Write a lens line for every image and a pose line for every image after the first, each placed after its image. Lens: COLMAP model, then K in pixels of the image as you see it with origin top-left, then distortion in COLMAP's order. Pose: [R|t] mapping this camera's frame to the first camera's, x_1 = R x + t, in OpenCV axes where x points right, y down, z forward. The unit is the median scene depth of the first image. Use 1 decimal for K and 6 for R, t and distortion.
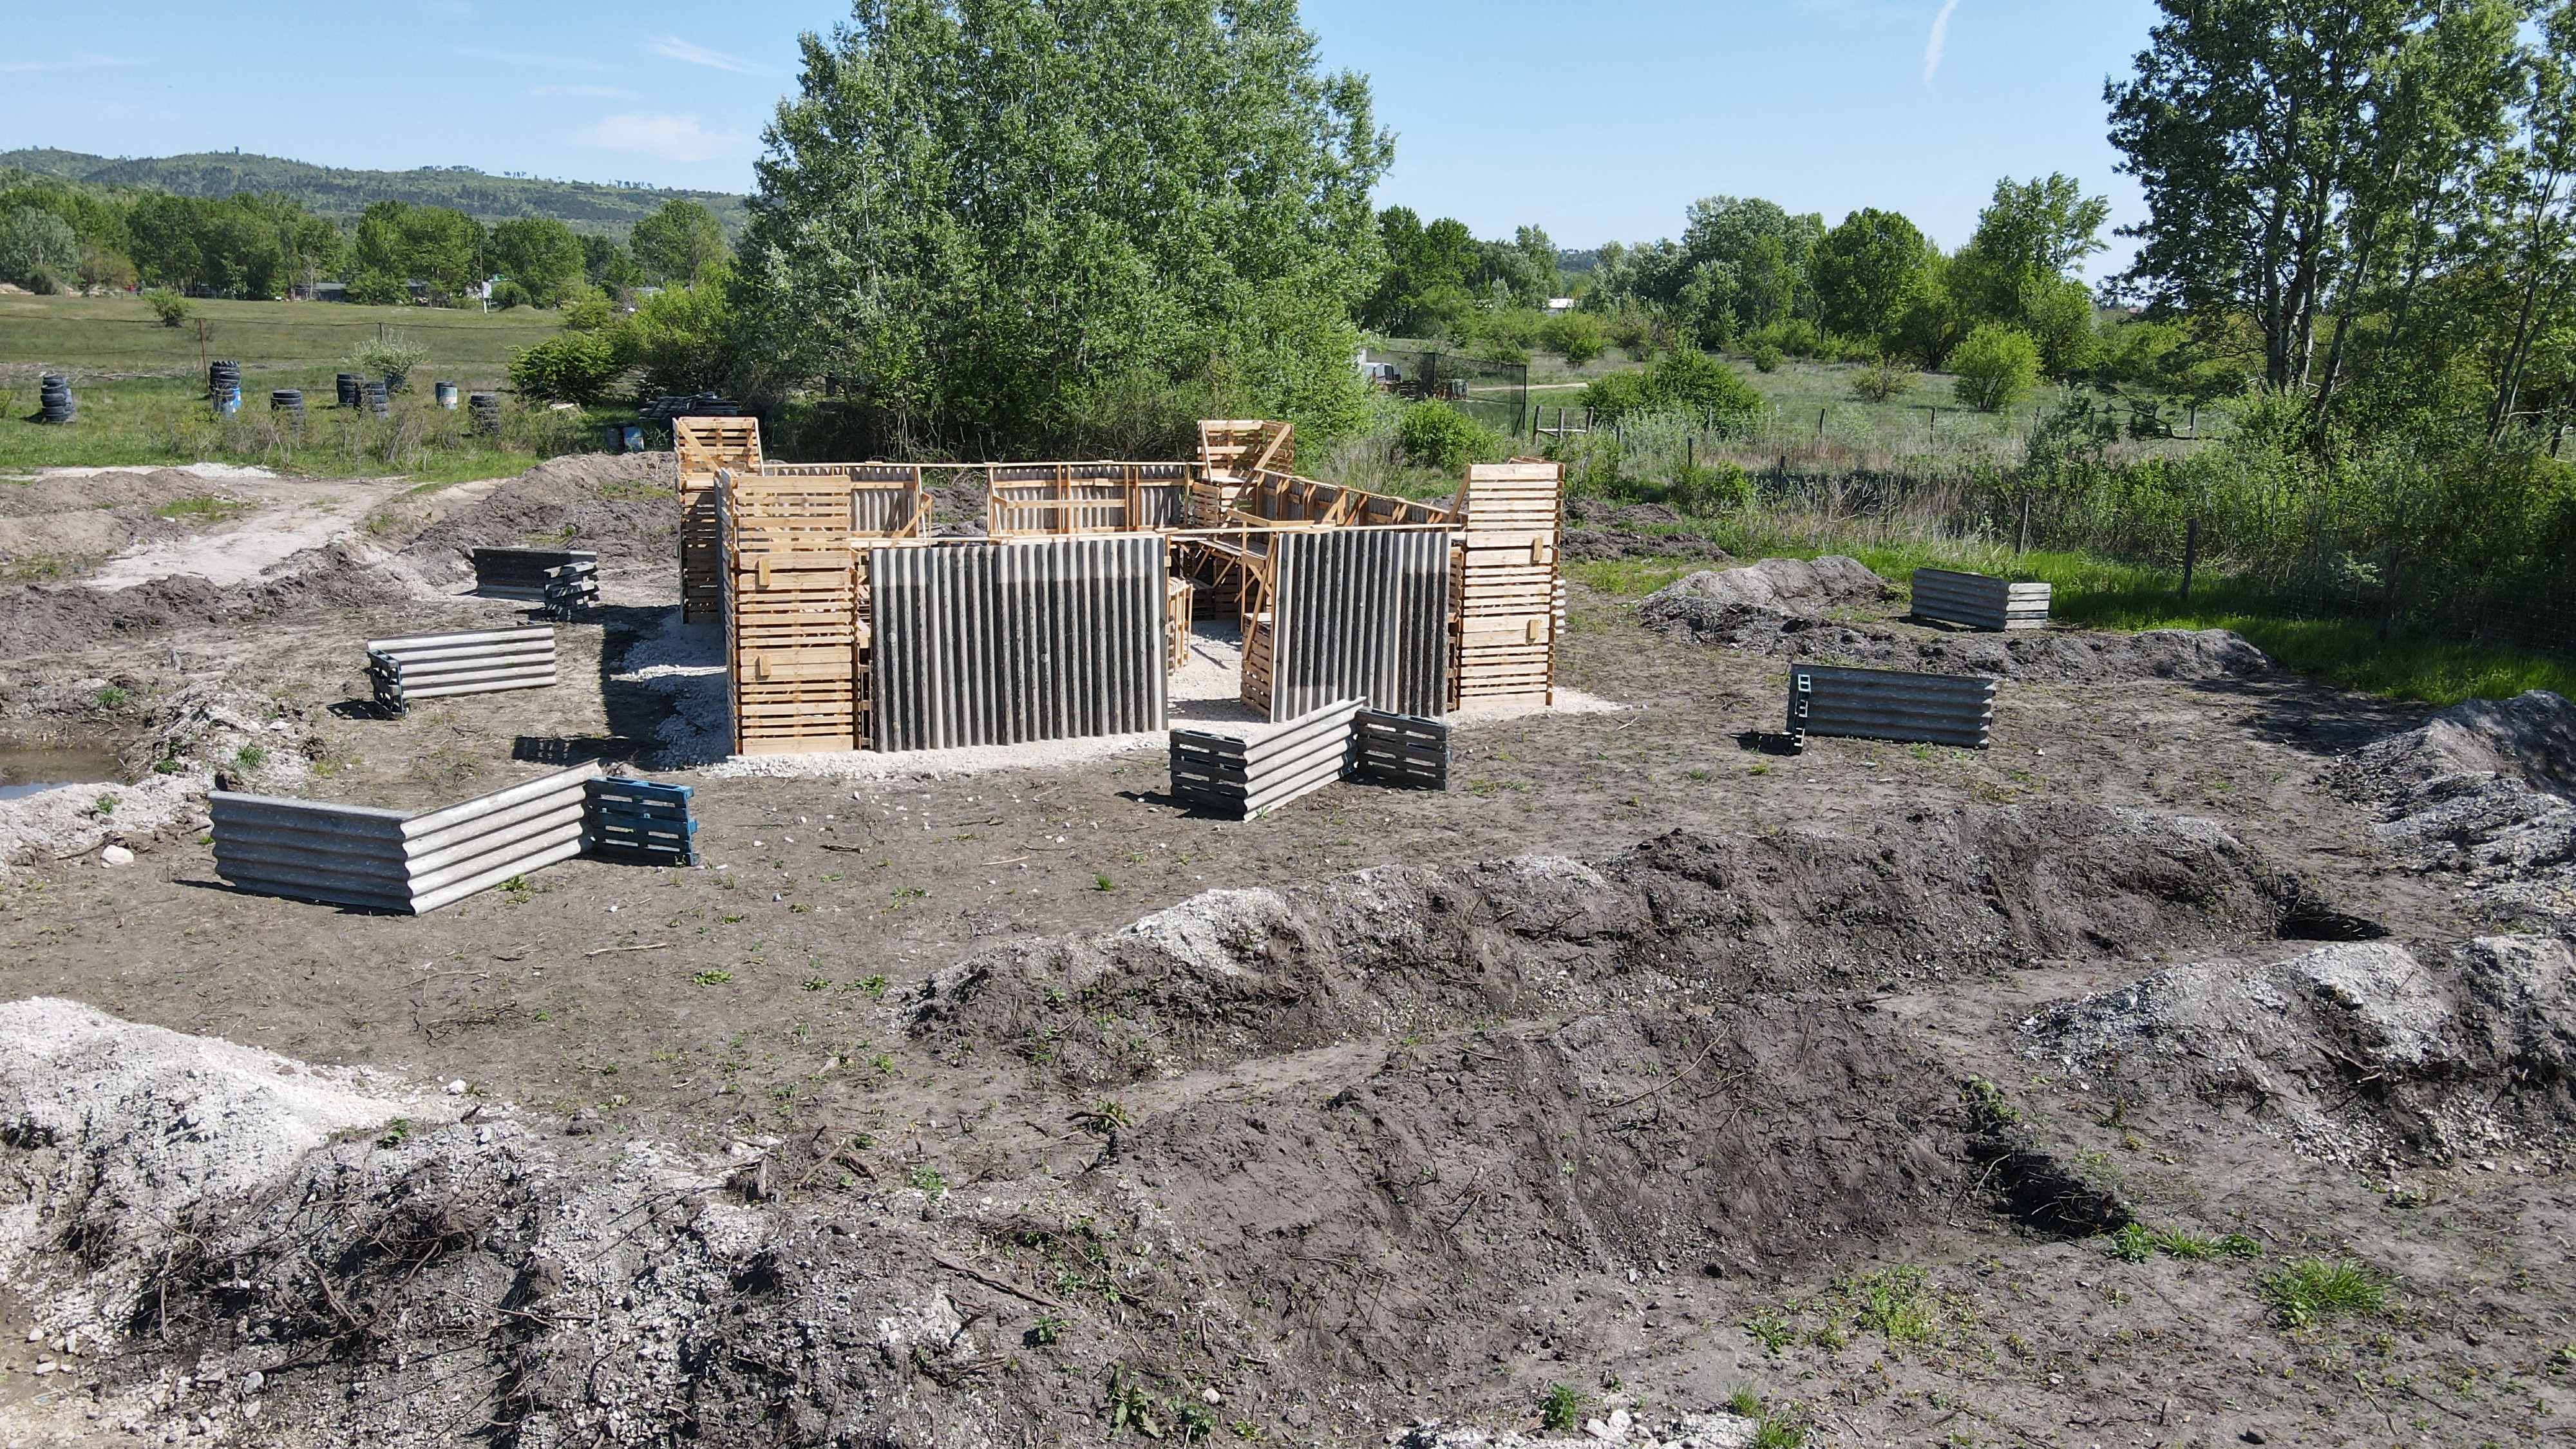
lens RADIAL K [[1909.1, 0, 1288.6], [0, 1909.1, 687.5], [0, 0, 1]] dist [-0.007317, 0.042563]
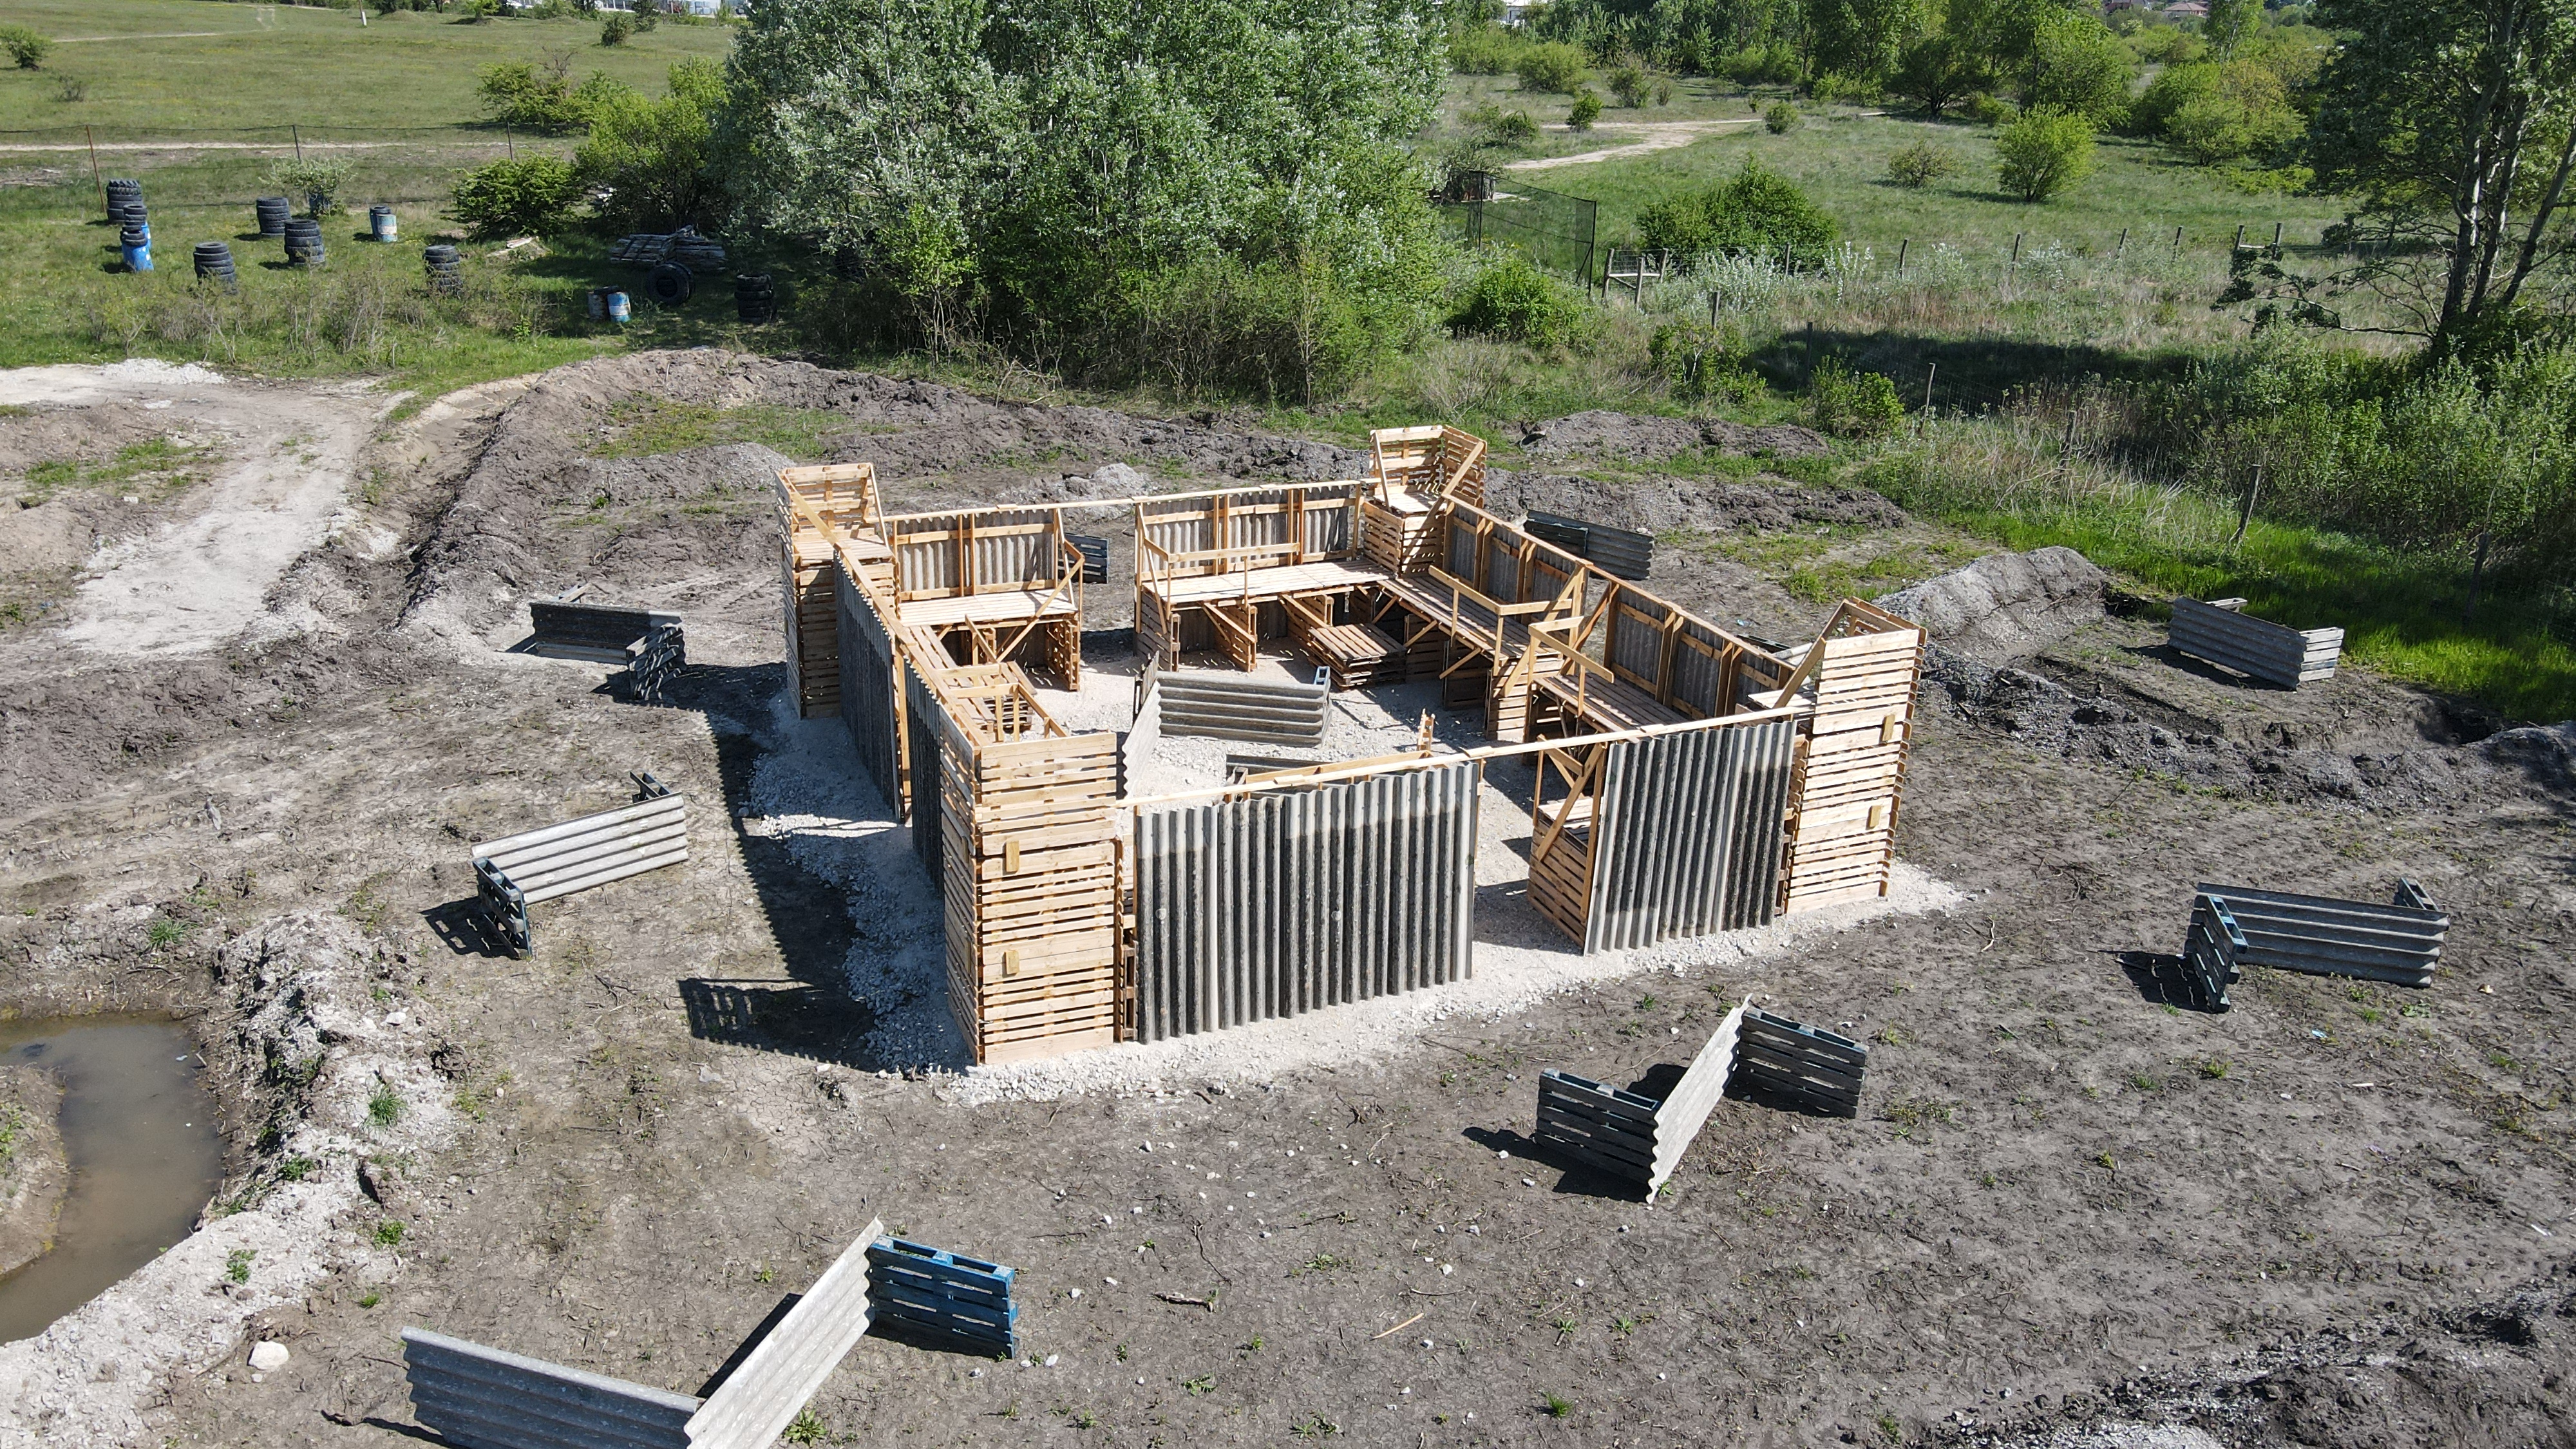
lens RADIAL K [[1902.9, 0, 1288.0], [0, 1902.9, 724.5], [0, 0, 1]] dist [-0.004754, 0.035583]
pose [[0.999100, -0.007665, 0.041727, -0.171503], [0.000257, 0.984619, 0.174716, -0.225212], [-0.042424, -0.174548, 0.983734, 0.198609]]
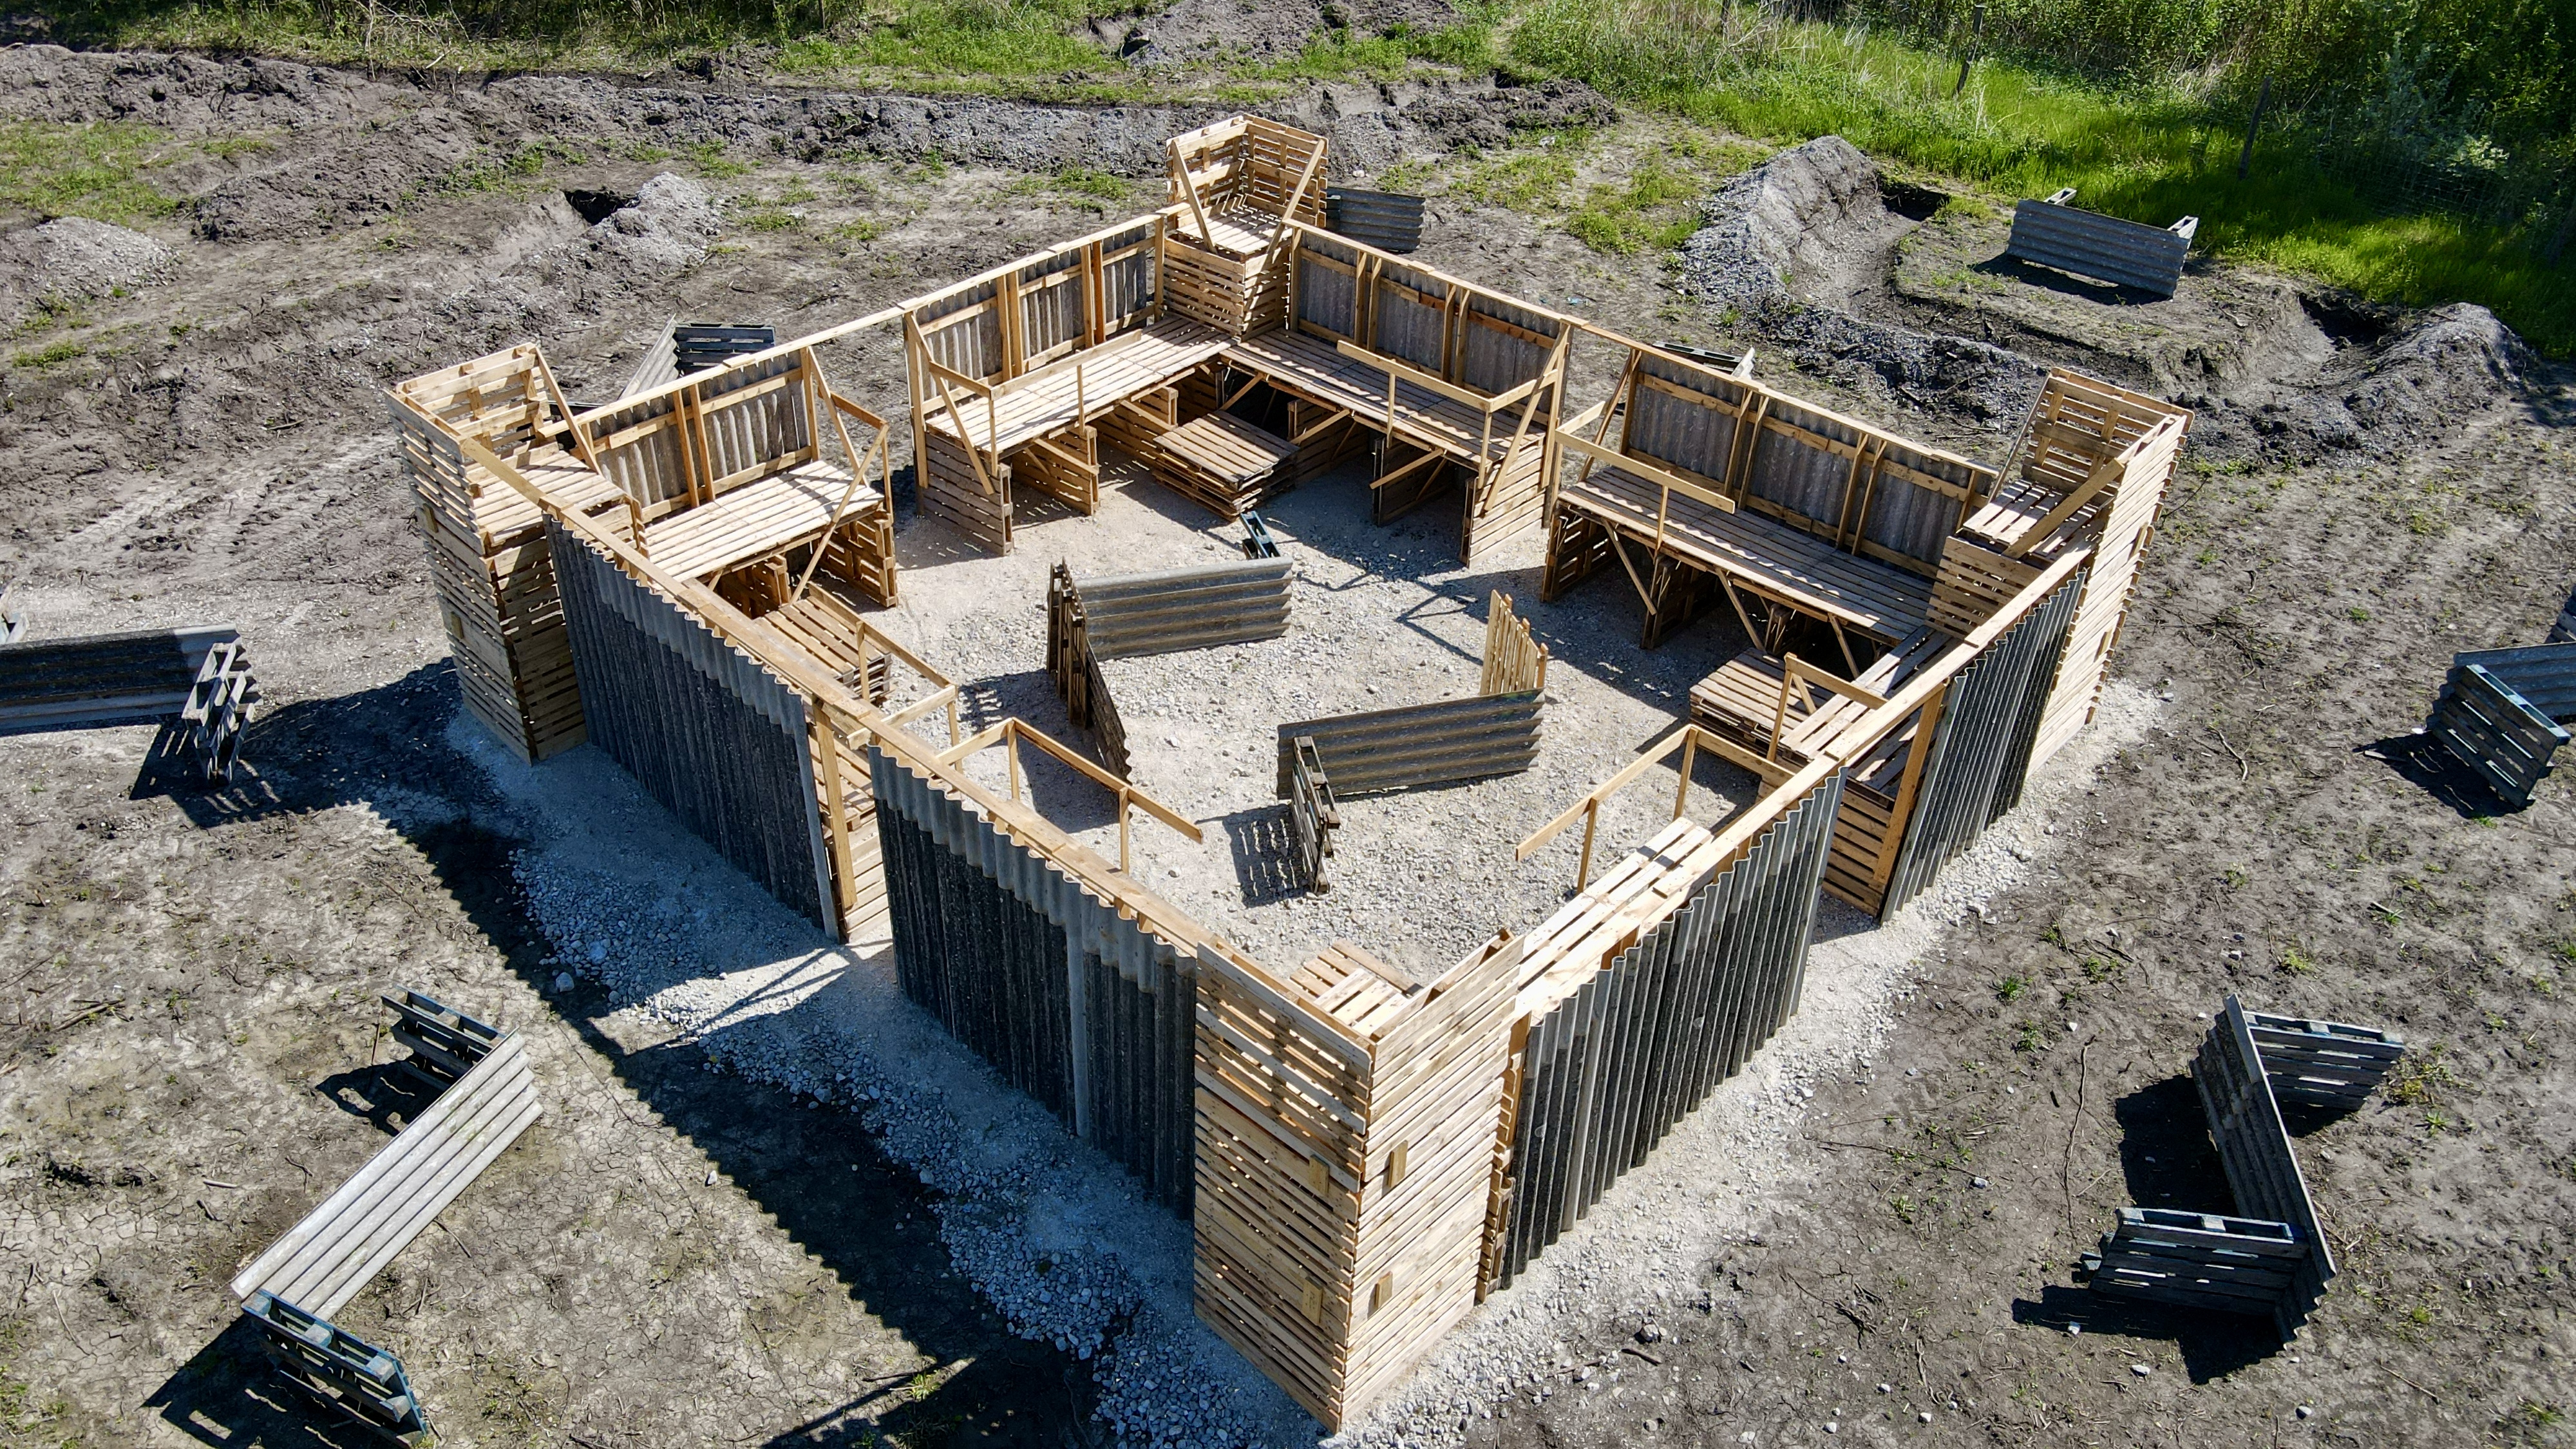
lens RADIAL K [[1909.1, 0, 1288.6], [0, 1909.1, 687.5], [0, 0, 1]] dist [-0.007317, 0.042563]
pose [[0.897134, -0.248060, 0.365537, -0.399254], [0.077150, 0.902721, 0.423254, -0.337927], [-0.434970, -0.351514, 0.828999, 0.578988]]
